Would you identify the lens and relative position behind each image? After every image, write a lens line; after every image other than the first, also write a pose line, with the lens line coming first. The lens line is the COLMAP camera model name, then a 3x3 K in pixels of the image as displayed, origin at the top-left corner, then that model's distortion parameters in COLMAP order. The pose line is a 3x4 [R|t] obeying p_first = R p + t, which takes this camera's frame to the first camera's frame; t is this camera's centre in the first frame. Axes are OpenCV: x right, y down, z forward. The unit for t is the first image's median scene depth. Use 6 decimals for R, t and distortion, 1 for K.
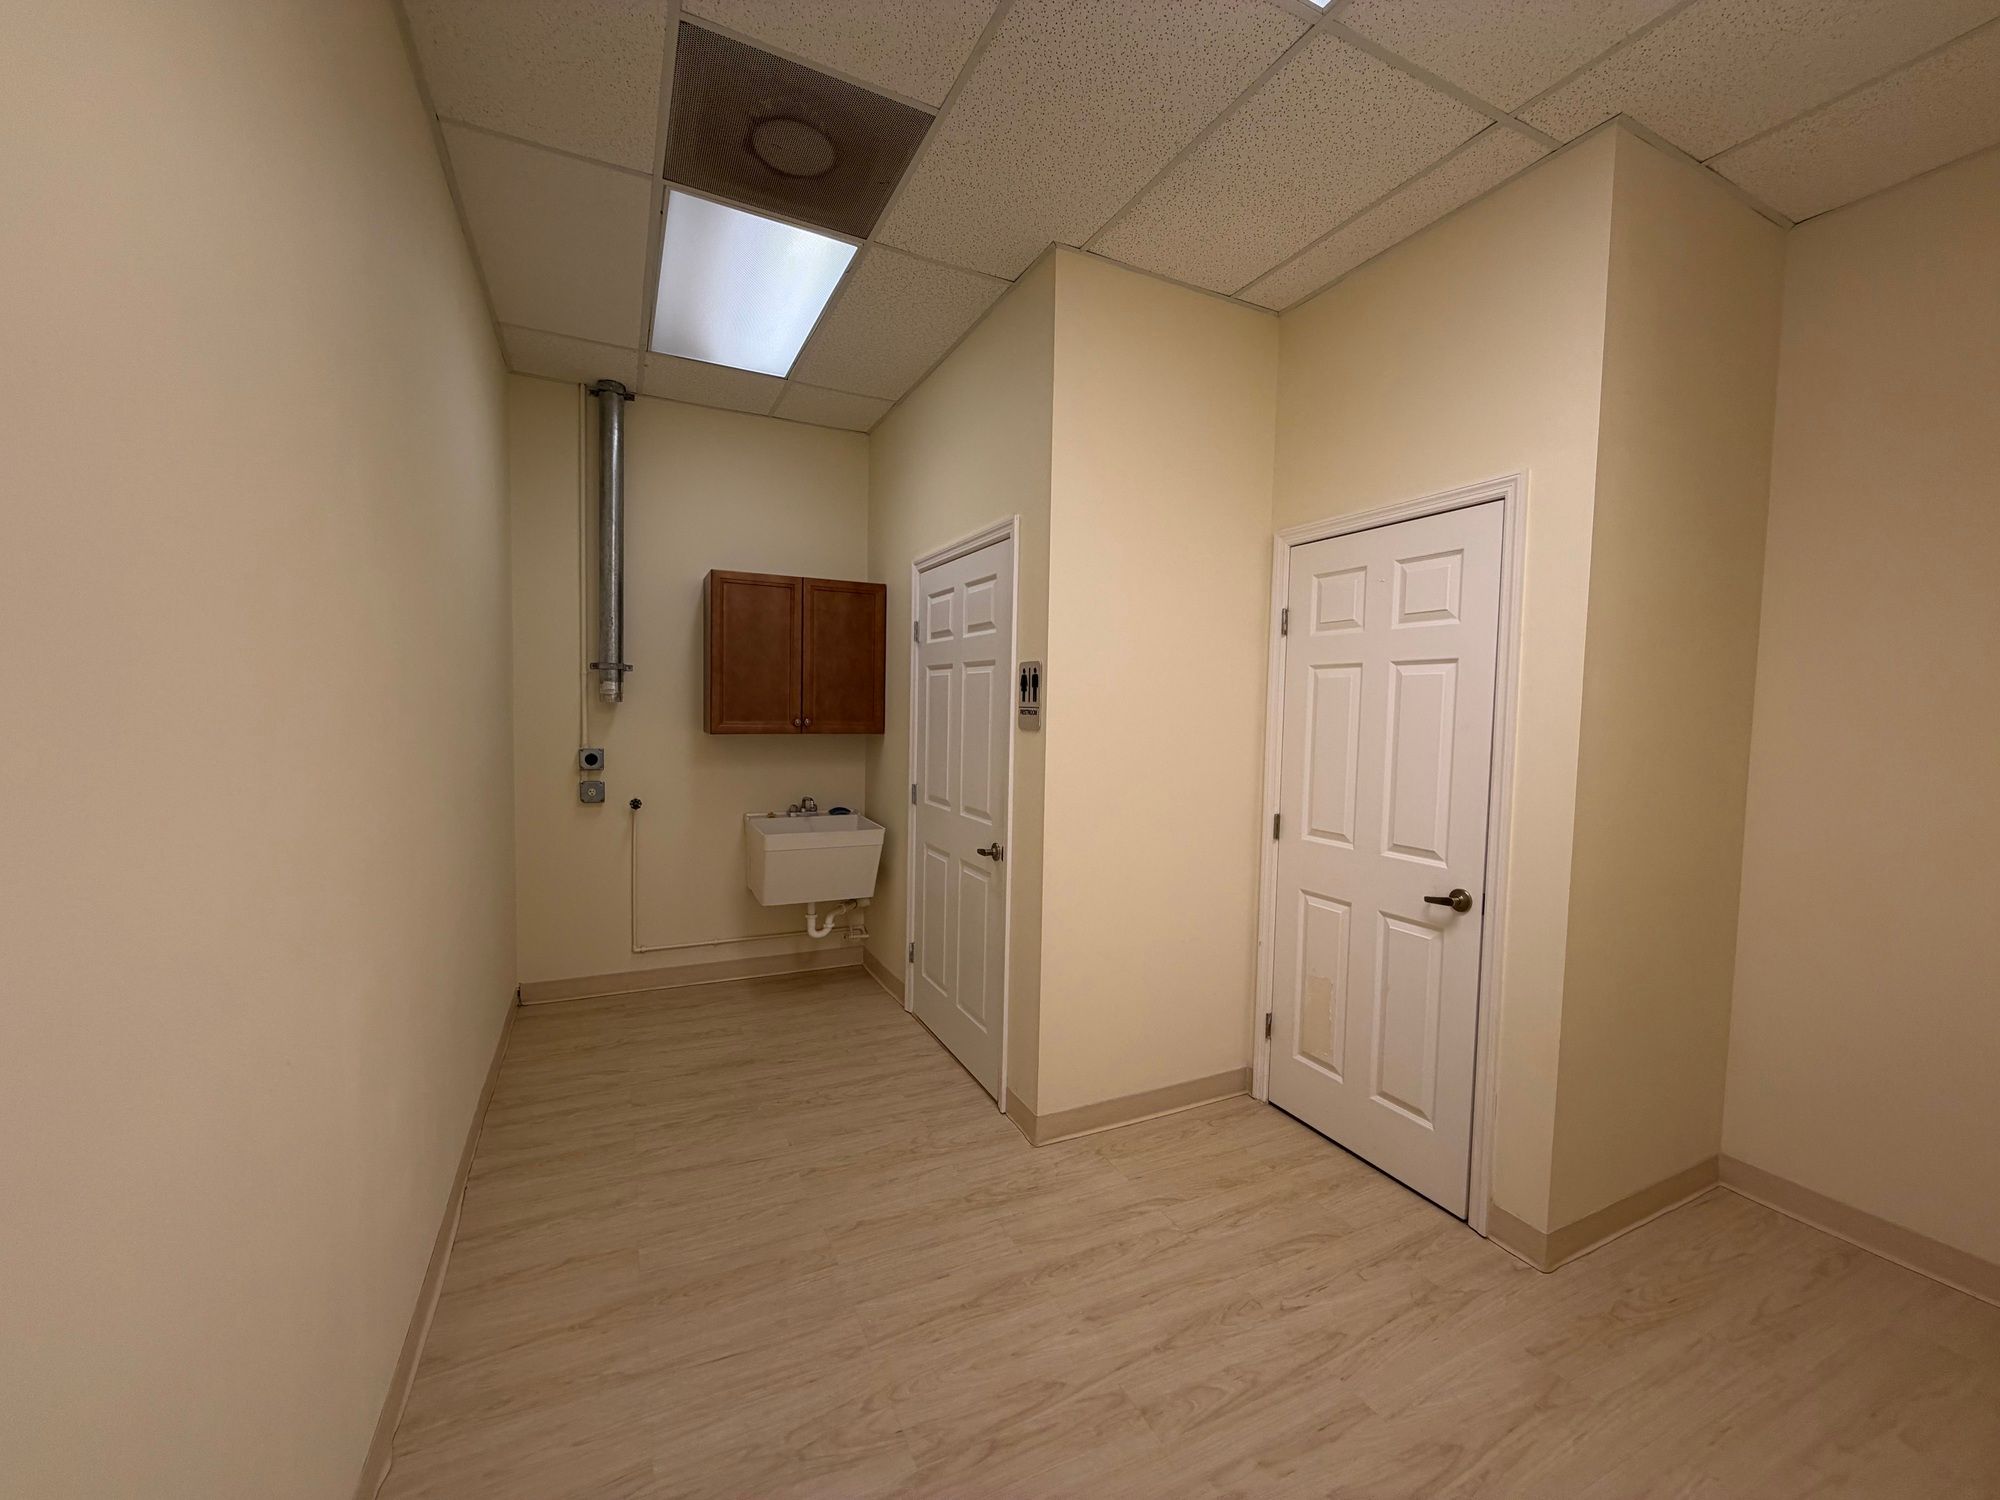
lens RADIAL K [[793.3, 0, 1008.2], [0, 793.3, 742.3], [0, 0, 1]] dist [-0.001405, -0.000452]
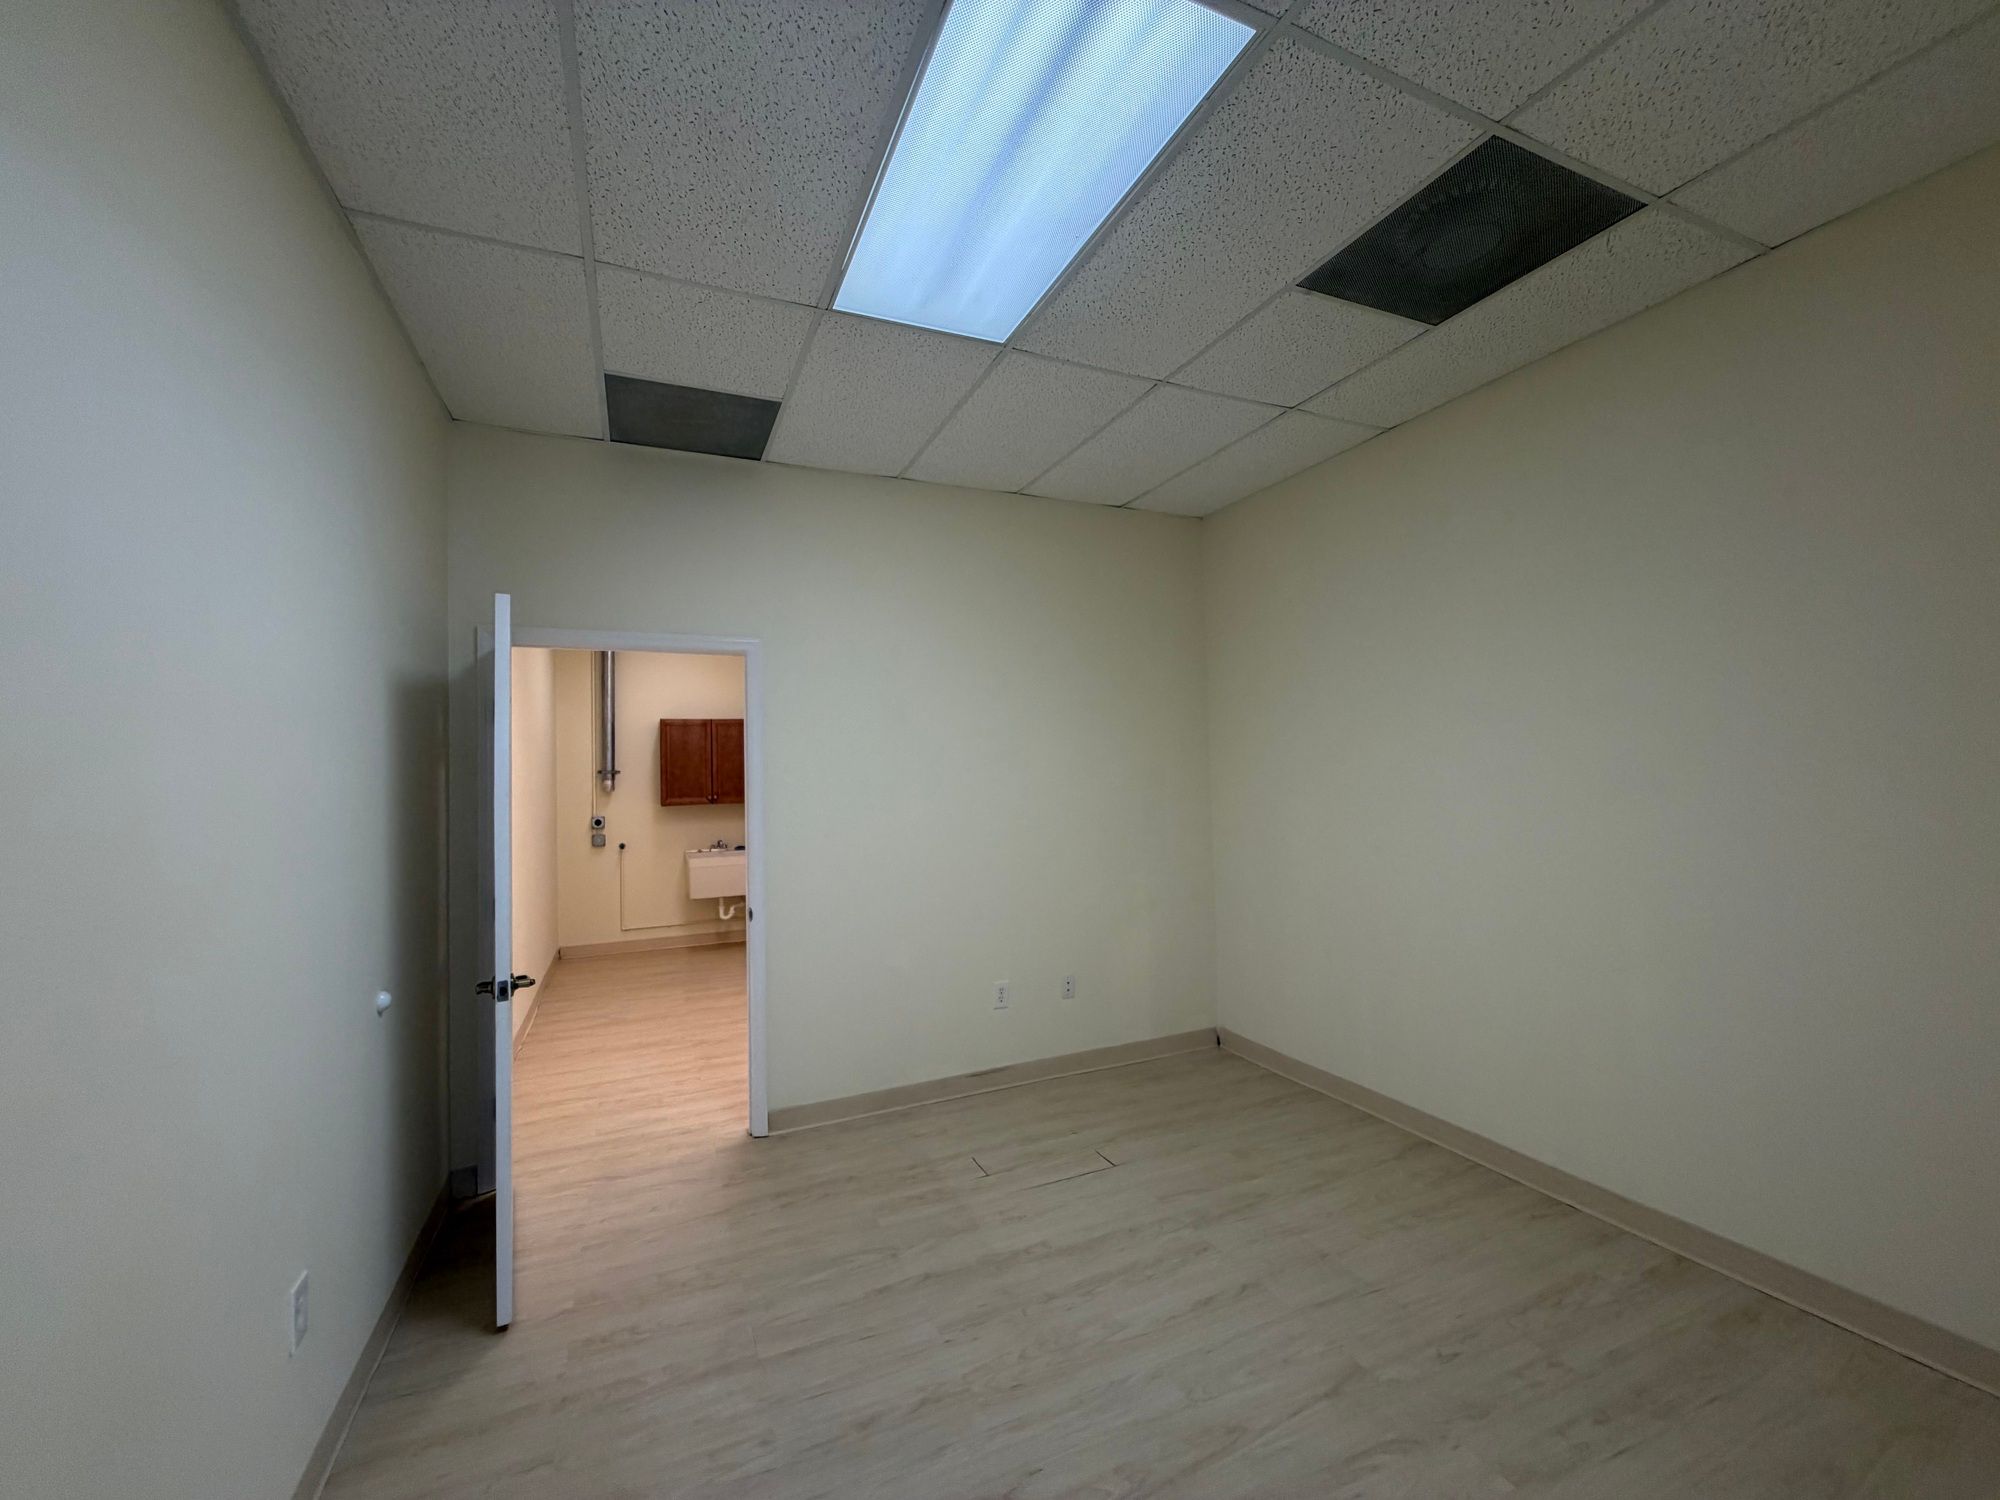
lens RADIAL K [[793.3, 0, 1003.4], [0, 793.3, 739.4], [0, 0, 1]] dist [-0.001405, -0.000452]
pose [[0.999052, -0.042872, -0.007560, 0.433543], [0.042169, 0.996176, -0.076525, 0.009683], [0.010812, 0.076133, 0.997039, -0.834103]]
